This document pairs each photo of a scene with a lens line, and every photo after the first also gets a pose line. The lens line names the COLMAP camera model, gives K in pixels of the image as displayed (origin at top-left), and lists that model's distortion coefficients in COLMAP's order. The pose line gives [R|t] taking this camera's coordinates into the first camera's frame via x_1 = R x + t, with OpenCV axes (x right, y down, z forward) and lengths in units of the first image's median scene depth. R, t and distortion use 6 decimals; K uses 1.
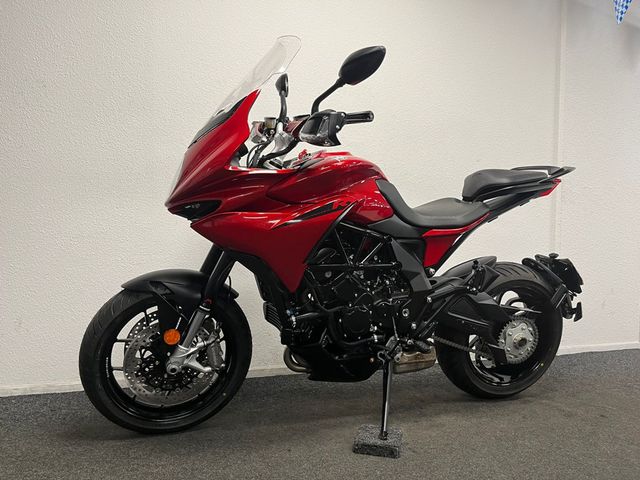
lens RADIAL K [[500.4, 0, 320.0], [0, 500.4, 240.0], [0, 0, 1]] dist [0.023391, -0.003338]
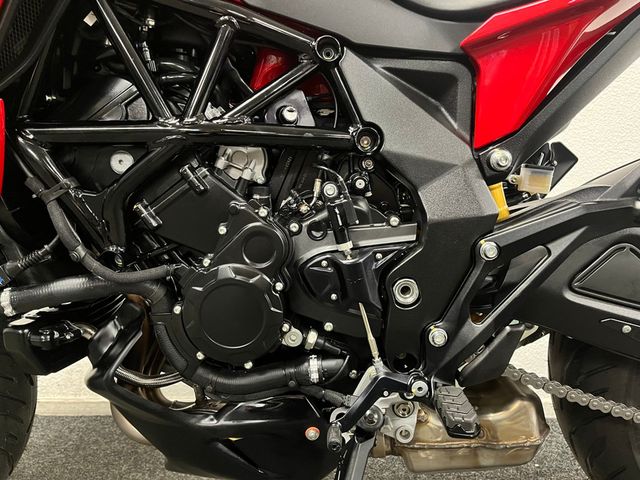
lens RADIAL K [[500.4, 0, 320.0], [0, 500.4, 240.0], [0, 0, 1]] dist [0.023391, -0.003338]
pose [[0.939706, -0.024684, -0.341091, 0.227753], [0.018574, 0.999603, -0.021169, 0.118733], [0.341478, 0.013557, 0.939792, 0.690029]]
